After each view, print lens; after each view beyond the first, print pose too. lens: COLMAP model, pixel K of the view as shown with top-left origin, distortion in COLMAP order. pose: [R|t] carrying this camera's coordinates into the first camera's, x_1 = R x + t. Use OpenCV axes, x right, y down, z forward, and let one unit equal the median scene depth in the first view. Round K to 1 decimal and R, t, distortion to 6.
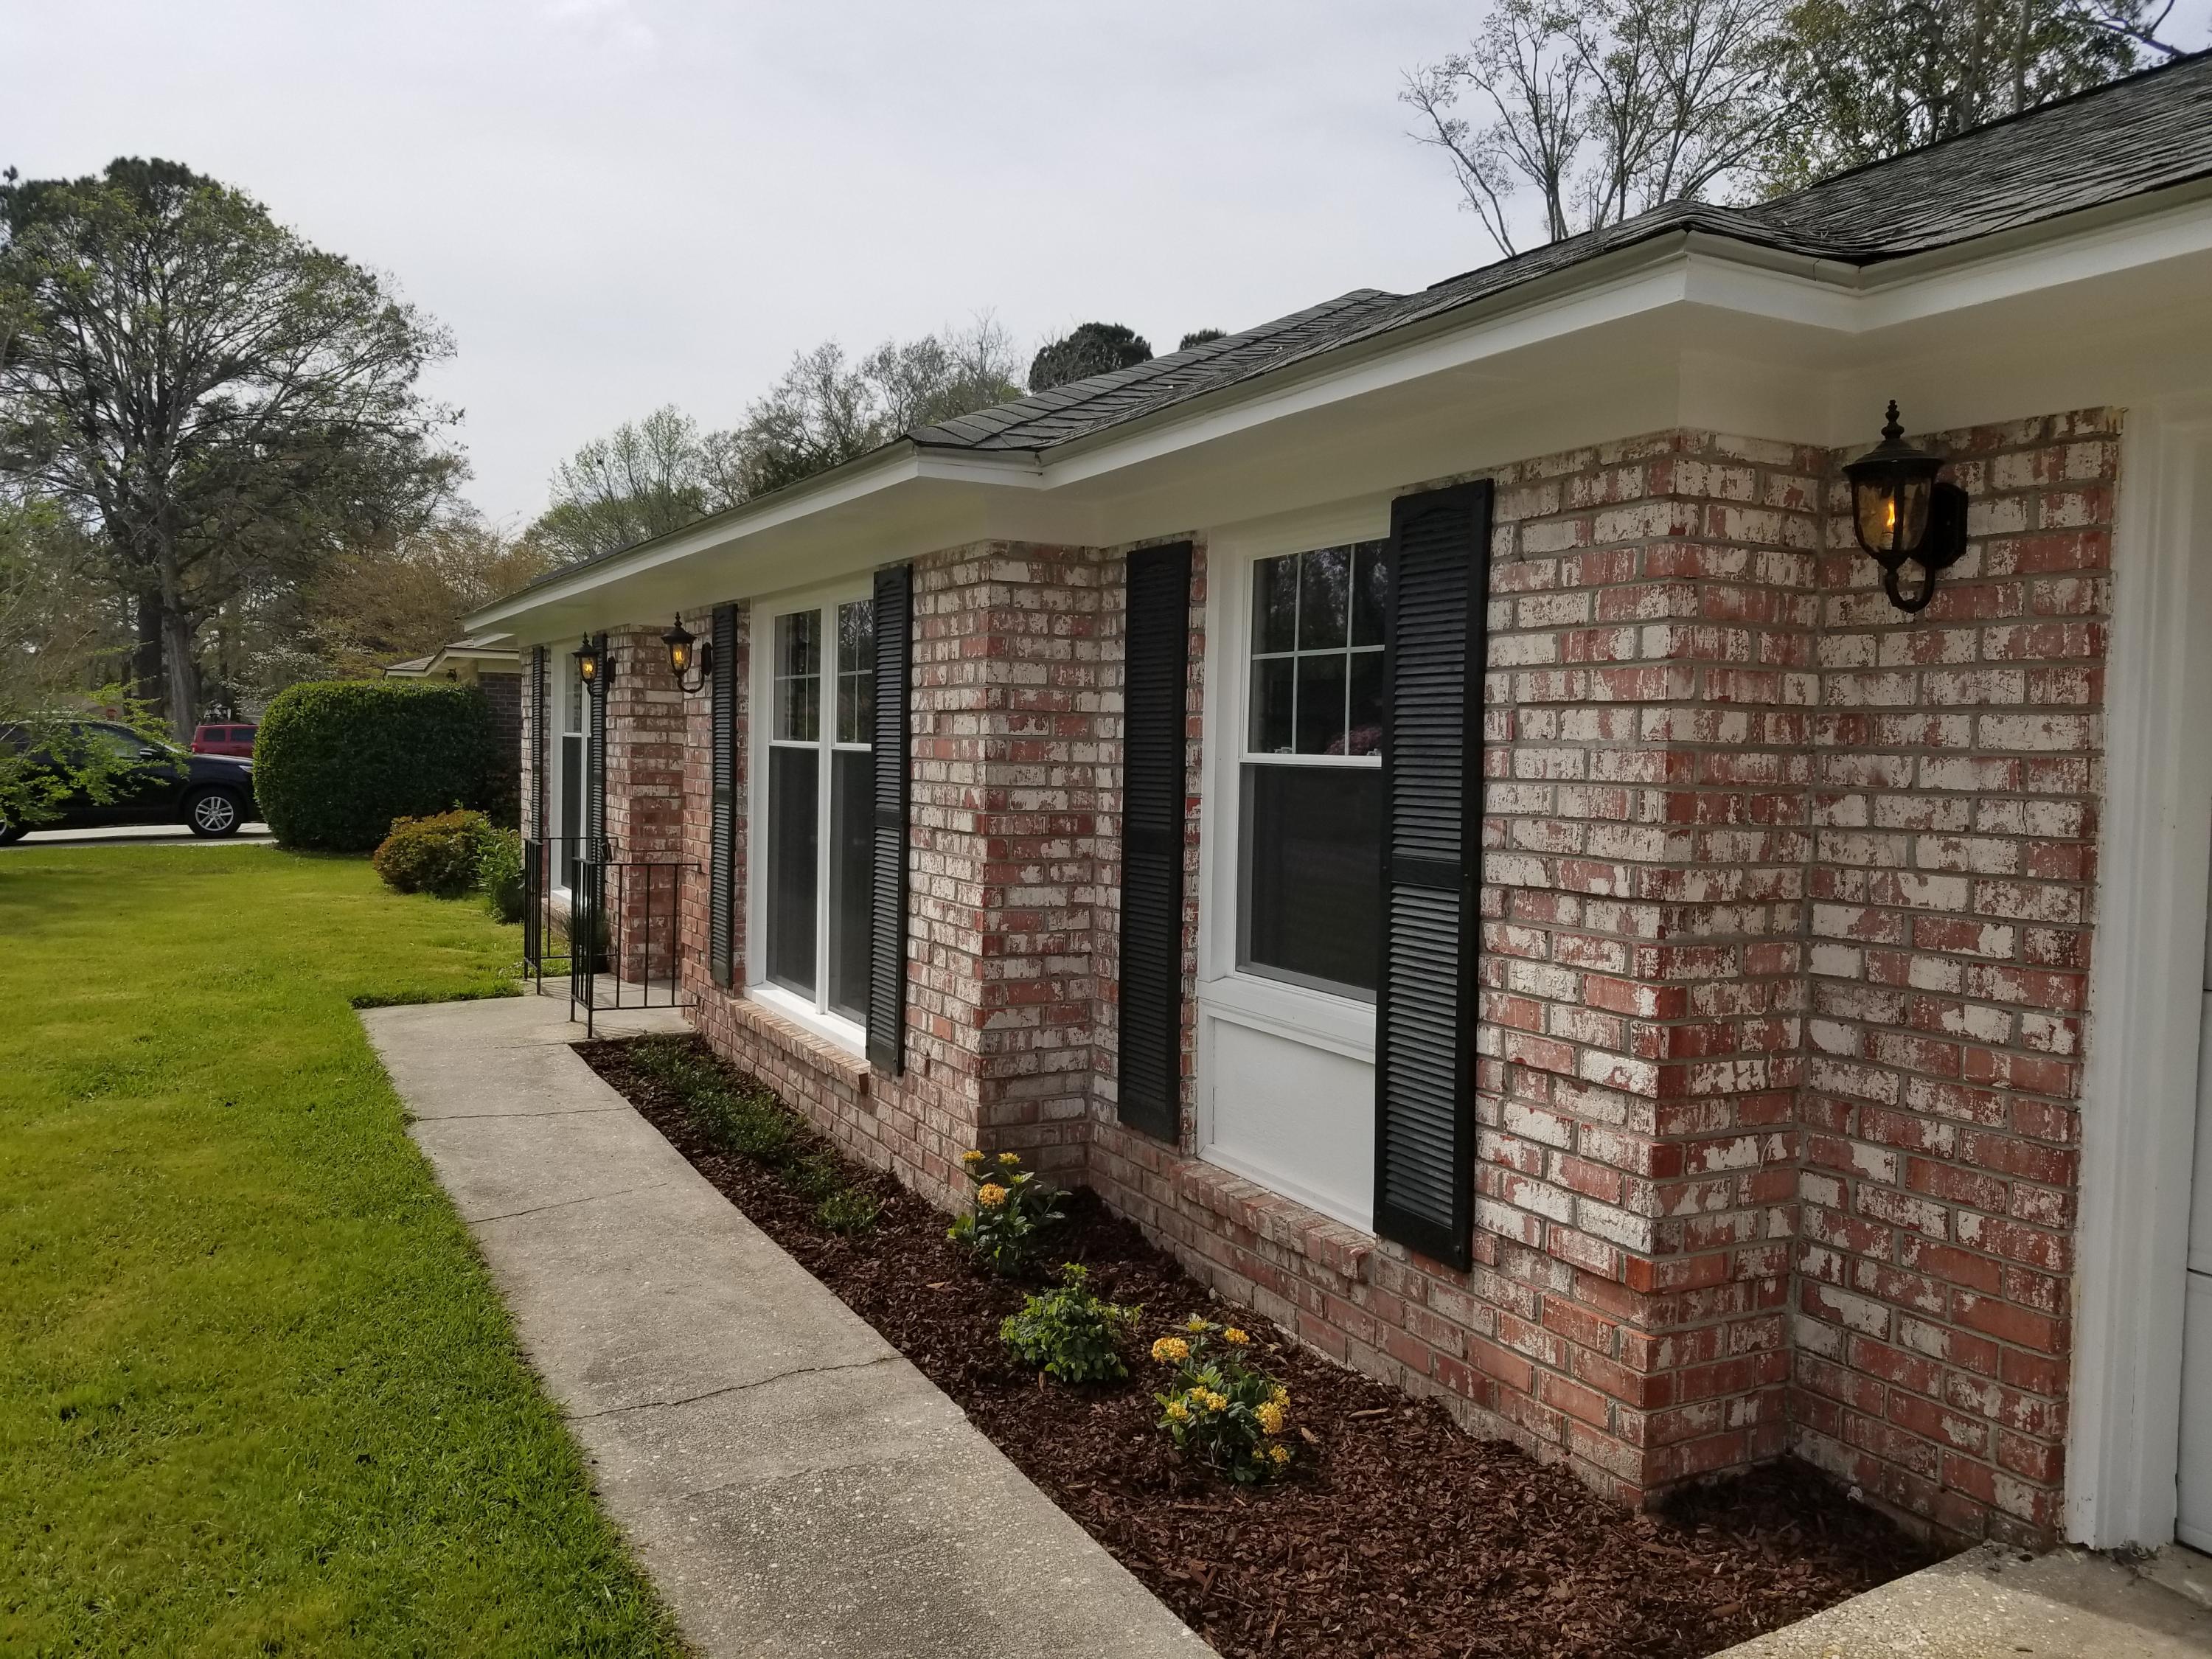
lens RADIAL K [[1750.0, 0, 1105.8], [0, 1750.0, 820.1], [0, 0, 1]] dist [0.062335, -0.083347]
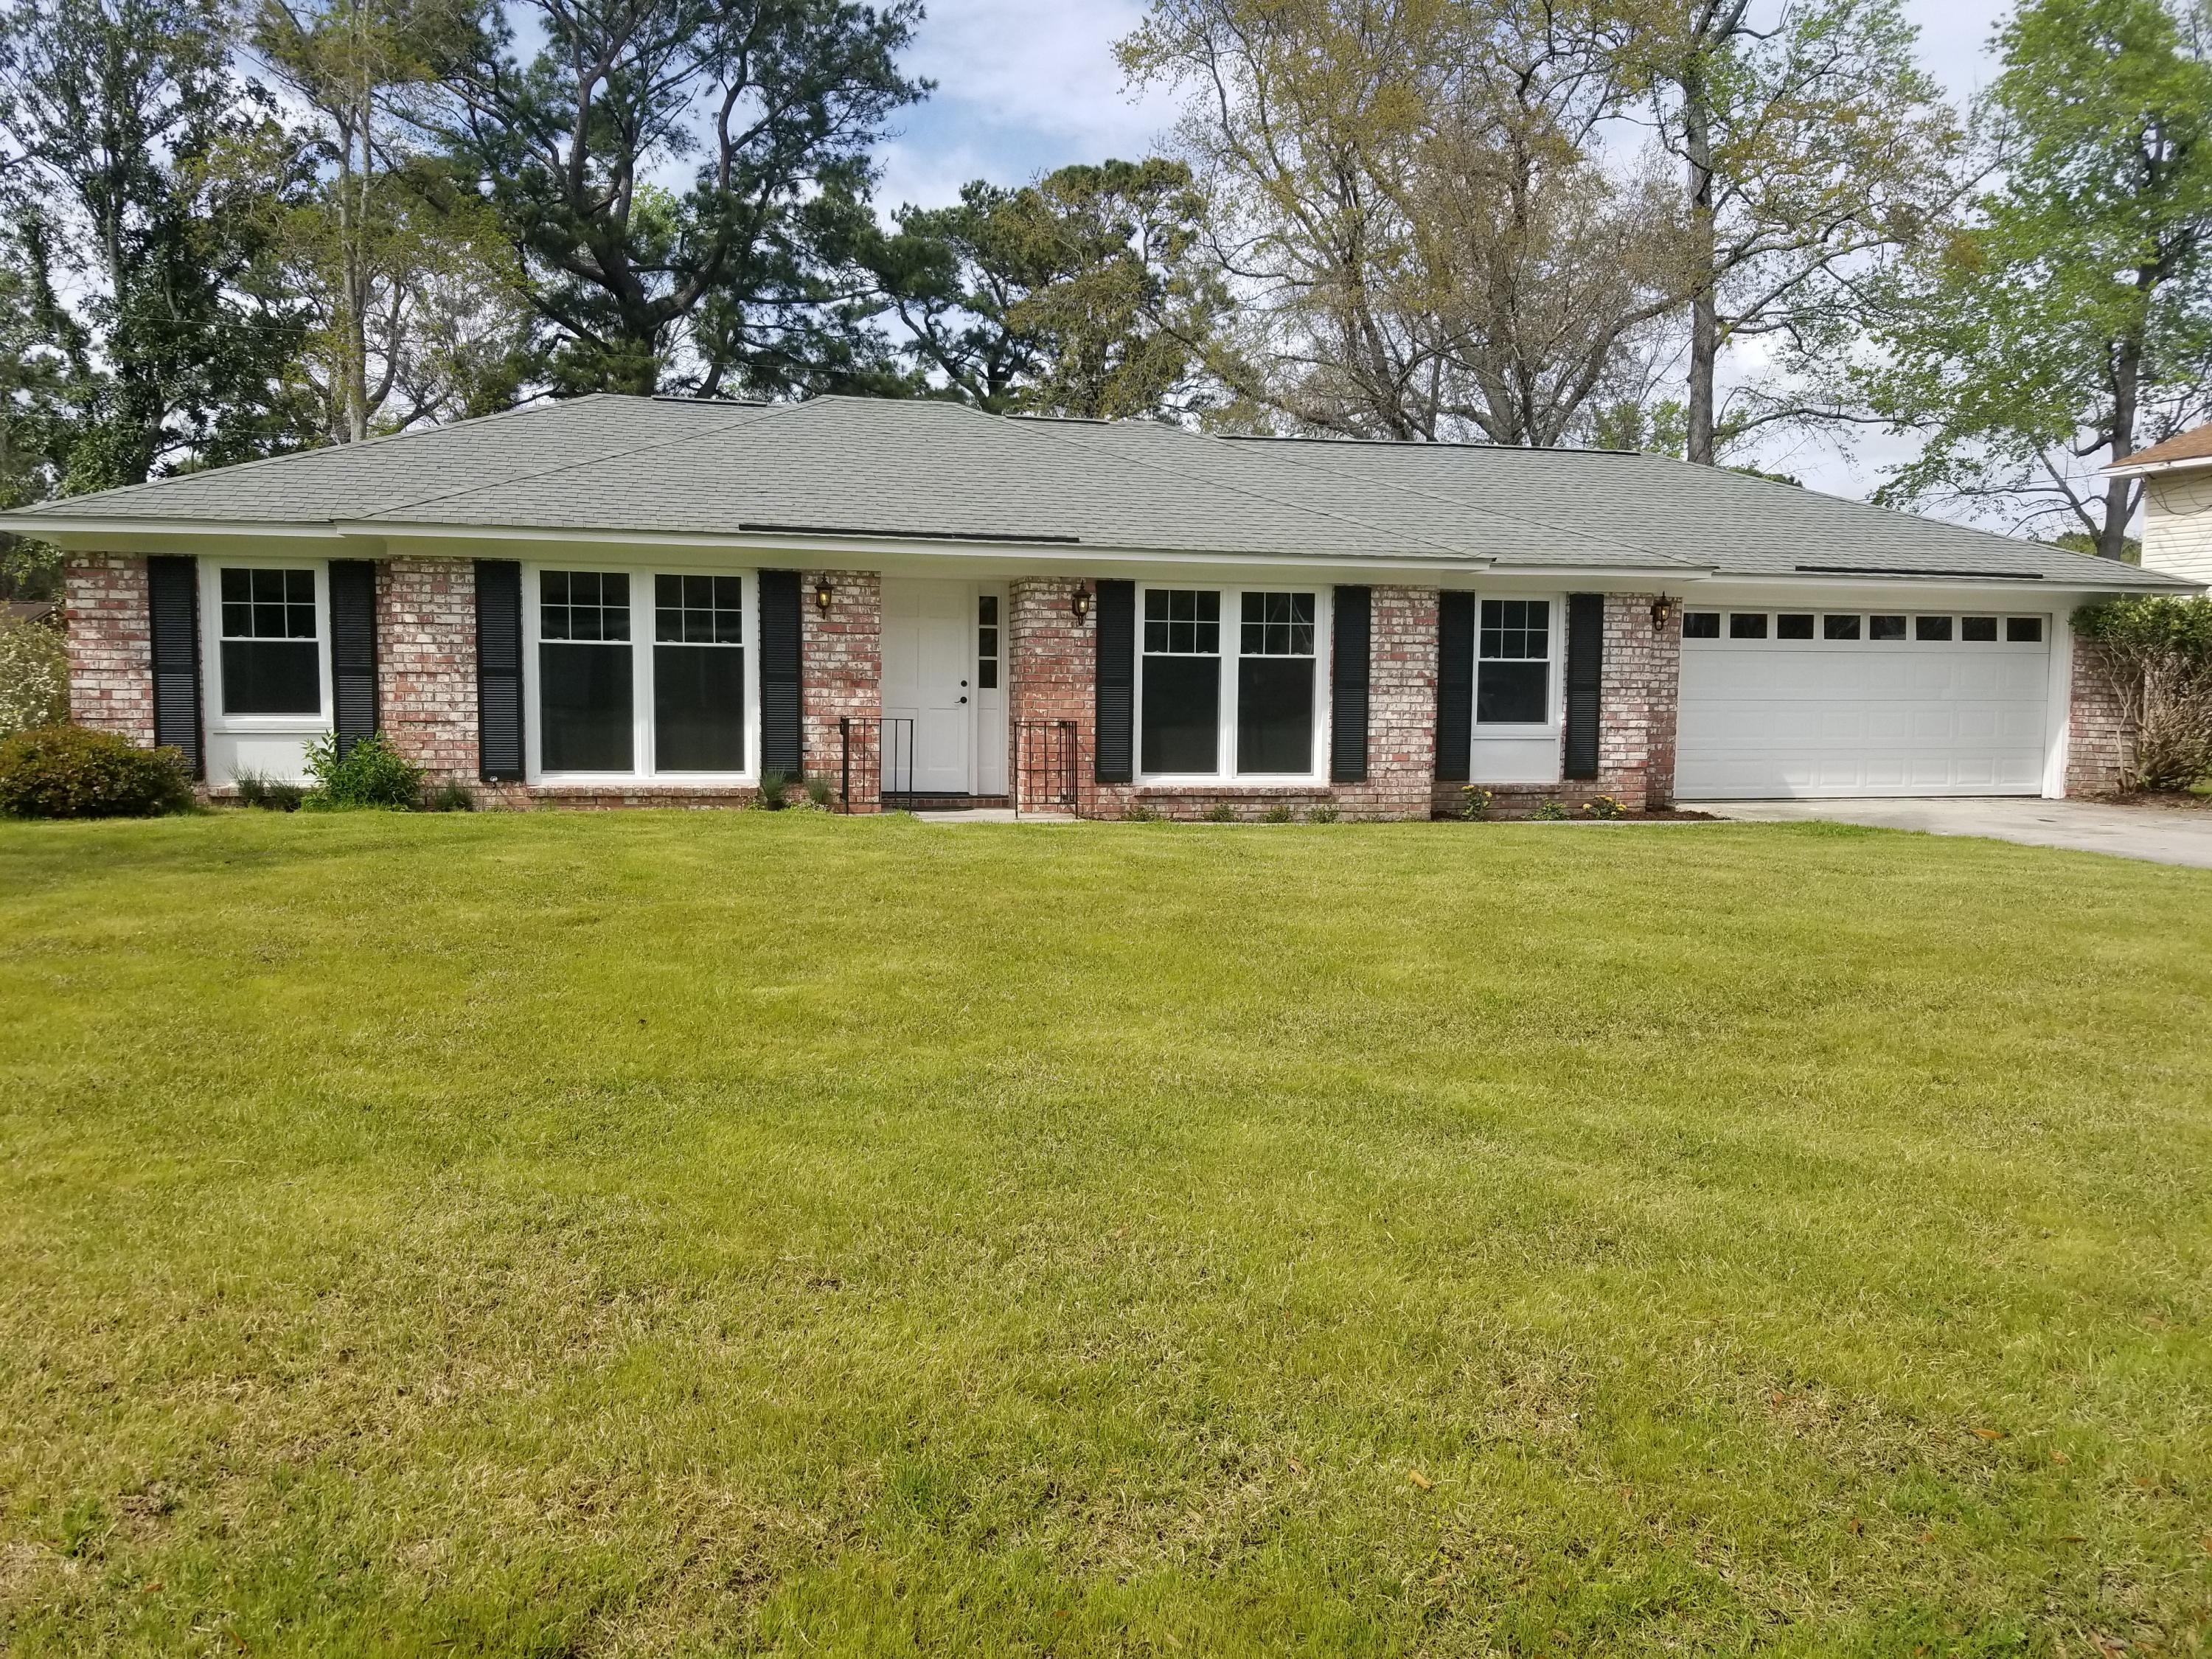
lens RADIAL K [[1750.0, 0, 1106.5], [0, 1750.0, 837.6], [0, 0, 1]] dist [0.062335, -0.083347]
pose [[0.200070, -0.095993, 0.975068, -4.439931], [0.038332, 0.995194, 0.090109, -0.034971], [-0.979031, 0.019348, 0.202788, 1.363050]]
